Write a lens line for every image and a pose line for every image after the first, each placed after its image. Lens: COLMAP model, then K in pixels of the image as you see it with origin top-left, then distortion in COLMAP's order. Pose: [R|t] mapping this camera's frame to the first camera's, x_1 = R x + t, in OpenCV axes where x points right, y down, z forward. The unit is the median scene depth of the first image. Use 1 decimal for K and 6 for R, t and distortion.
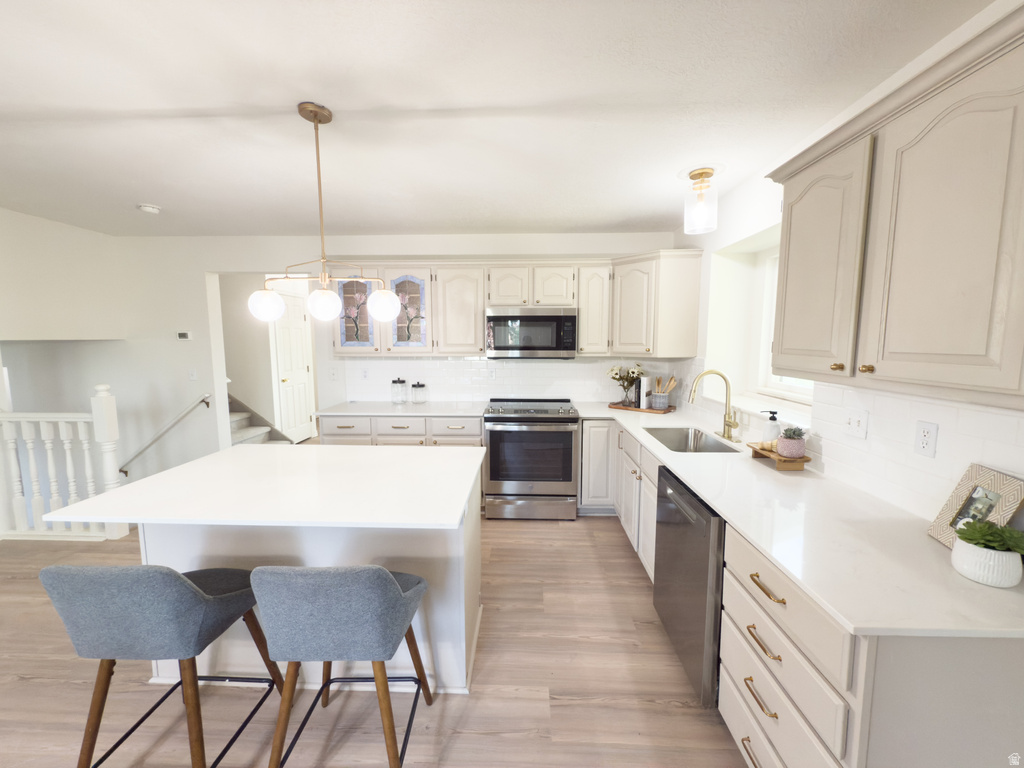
lens RADIAL K [[407.9, 0, 513.0], [0, 407.9, 385.5], [0, 0, 1]] dist [0.001588, 0.000104]
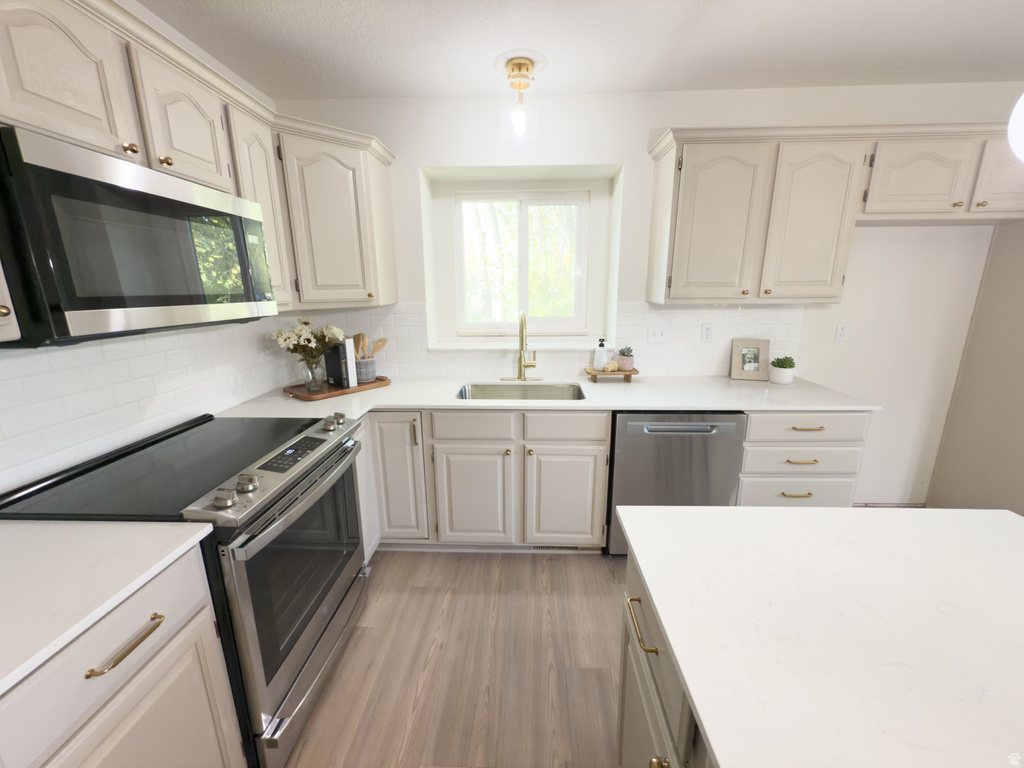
lens RADIAL K [[407.9, 0, 509.3], [0, 407.9, 383.2], [0, 0, 1]] dist [0.001588, 0.000104]
pose [[0.010387, -0.227965, 0.973614, -0.543606], [0.118618, 0.967072, 0.225168, -0.110438], [-0.992886, 0.113150, 0.037086, 1.230009]]
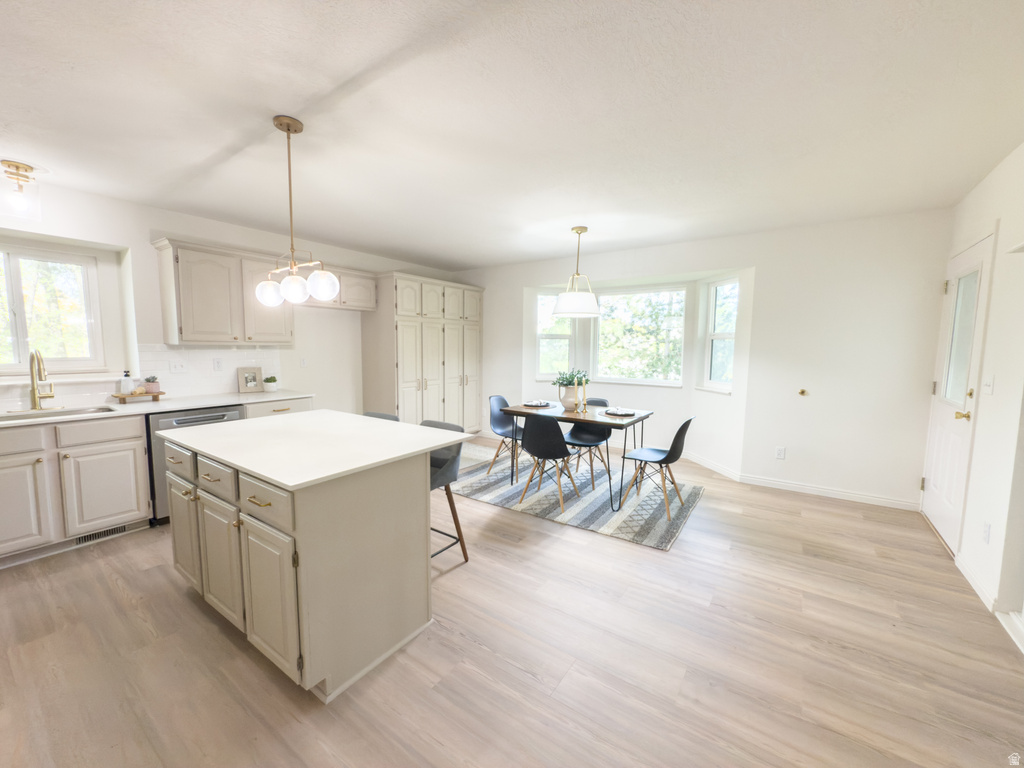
lens RADIAL K [[407.9, 0, 511.4], [0, 407.9, 382.9], [0, 0, 1]] dist [0.001588, 0.000104]
pose [[-0.837997, -0.060843, 0.542272, -1.439352], [0.049597, 0.981159, 0.186730, -0.110014], [-0.543416, 0.183374, -0.819191, 1.480099]]
